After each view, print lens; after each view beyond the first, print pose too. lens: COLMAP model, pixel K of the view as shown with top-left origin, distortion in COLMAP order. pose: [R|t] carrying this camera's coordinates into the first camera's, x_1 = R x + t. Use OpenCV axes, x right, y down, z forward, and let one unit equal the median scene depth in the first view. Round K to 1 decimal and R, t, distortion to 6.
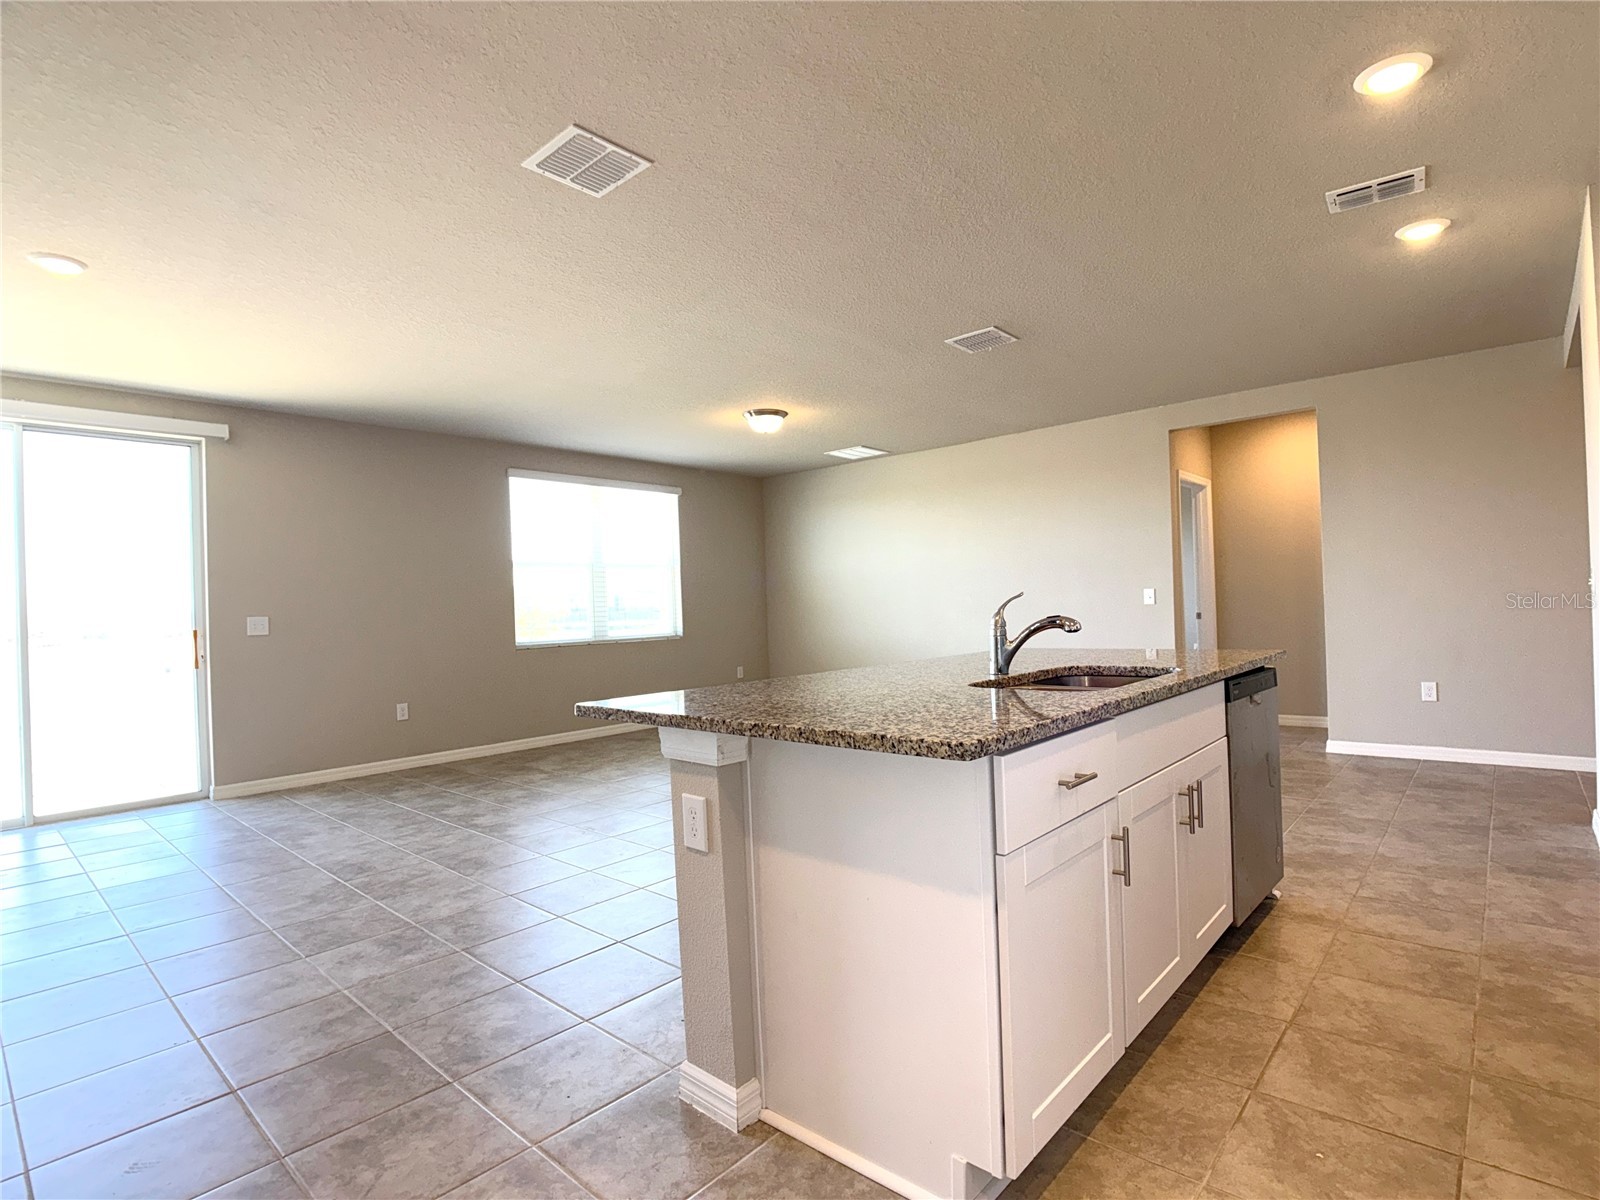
lens RADIAL K [[803.2, 0, 807.4], [0, 803.2, 605.9], [0, 0, 1]] dist [-0.020336, -0.001249]
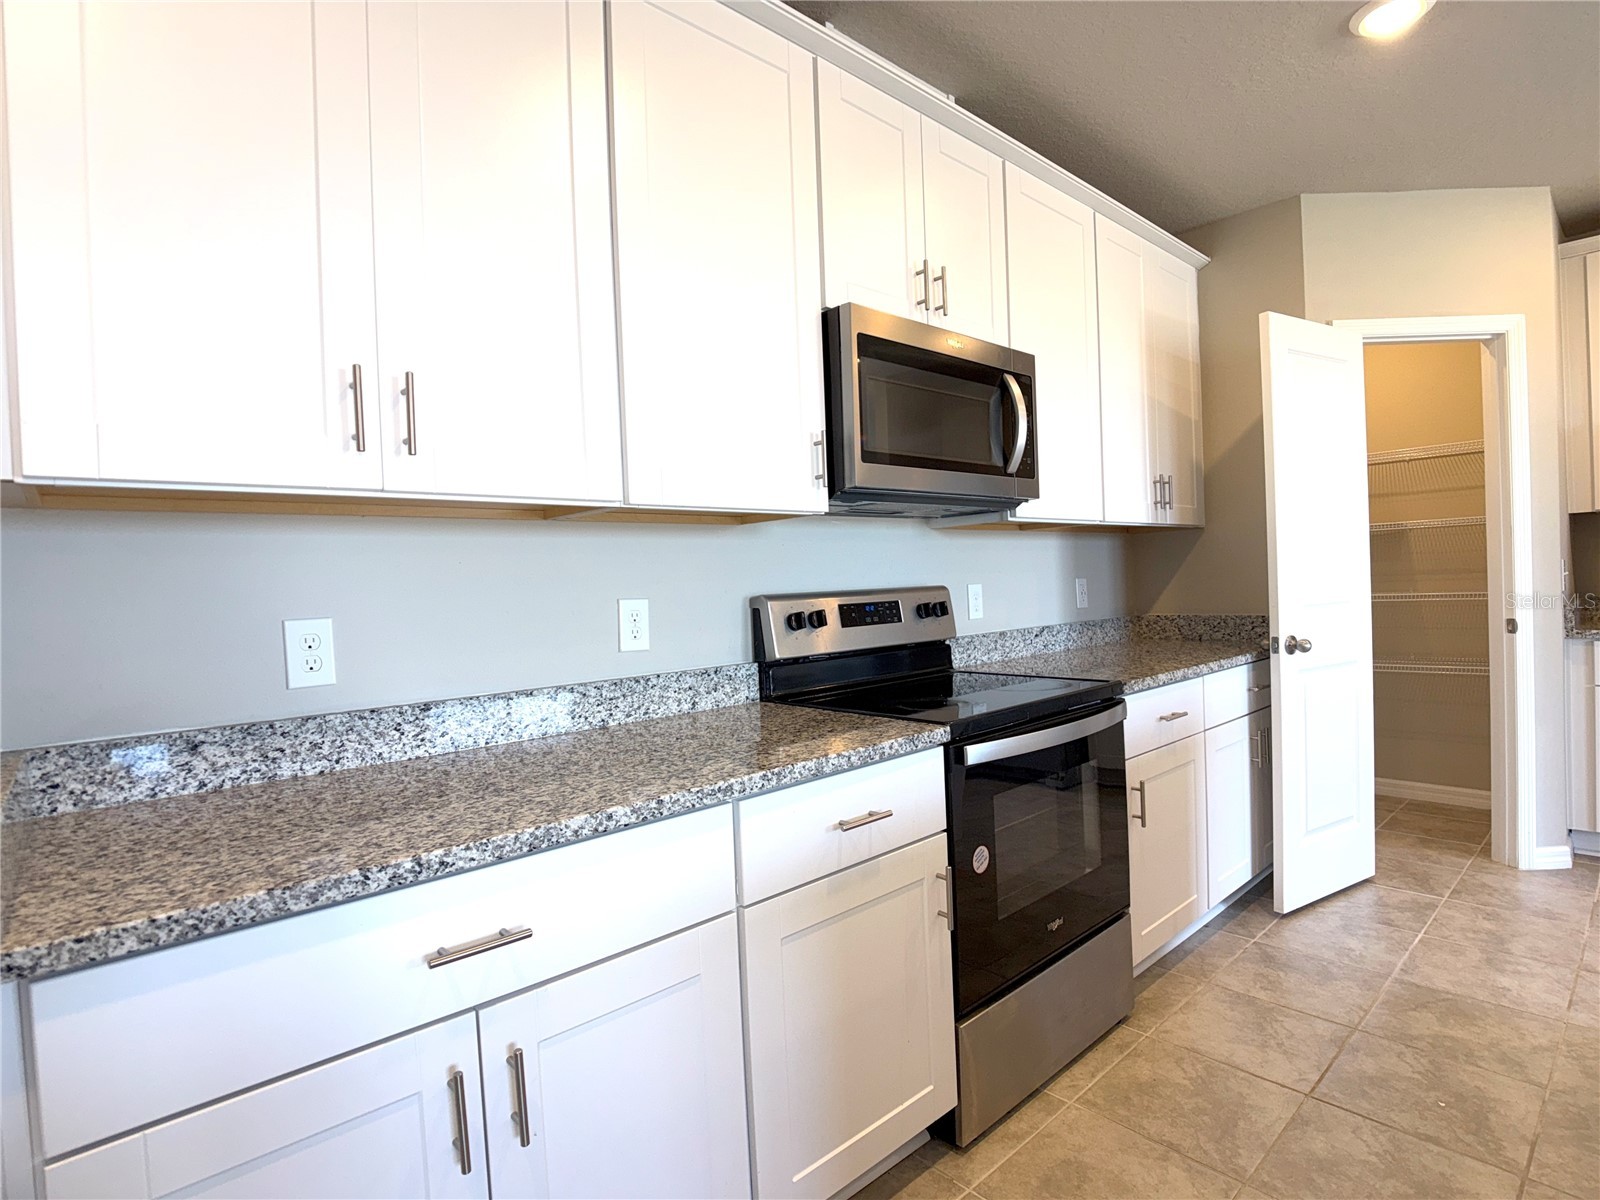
lens RADIAL K [[803.2, 0, 813.5], [0, 803.2, 603.8], [0, 0, 1]] dist [-0.020336, -0.001249]
pose [[-0.991400, 0.072526, 0.108932, 0.411717], [0.074950, 0.997019, 0.018323, -0.026102], [-0.107279, 0.026330, -0.993880, 0.659950]]
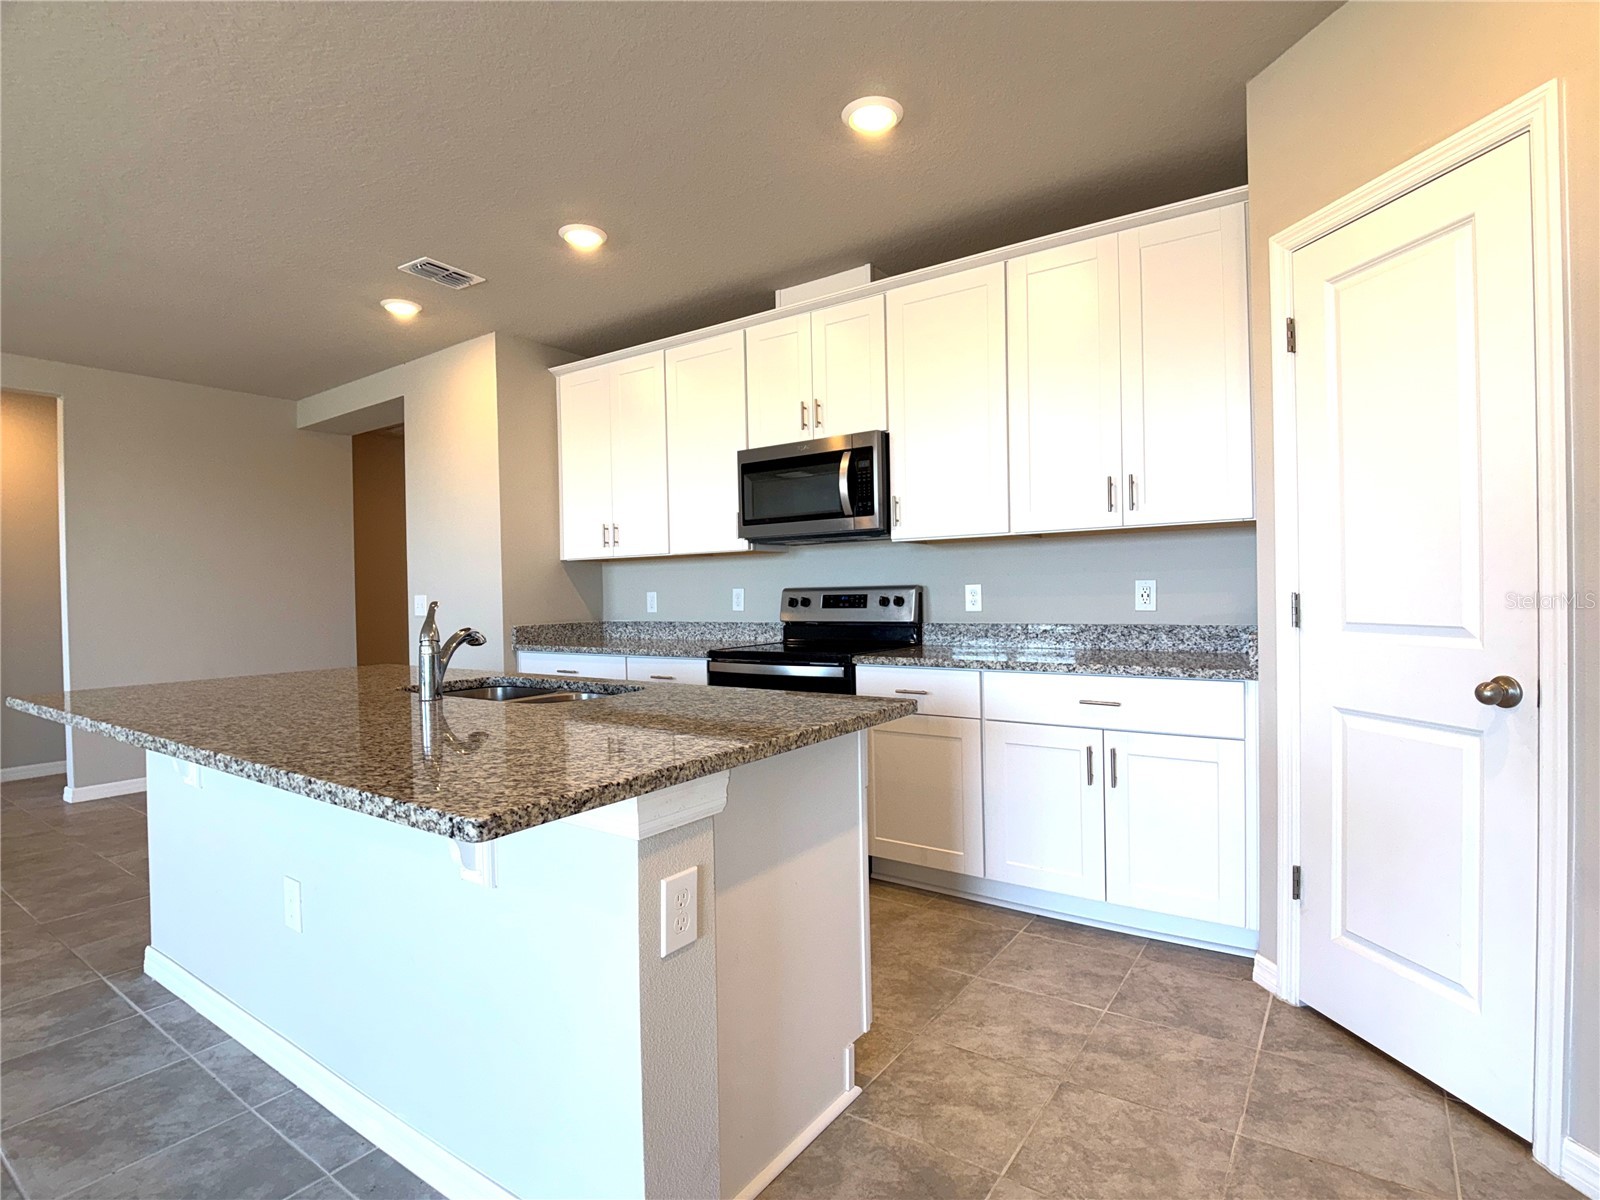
lens RADIAL K [[803.2, 0, 810.0], [0, 803.2, 602.3], [0, 0, 1]] dist [-0.020336, -0.001249]
pose [[-0.122261, 0.023936, 0.992209, -0.299705], [0.020269, 0.999561, -0.021616, 0.005954], [-0.992291, 0.017468, -0.122693, 0.339038]]
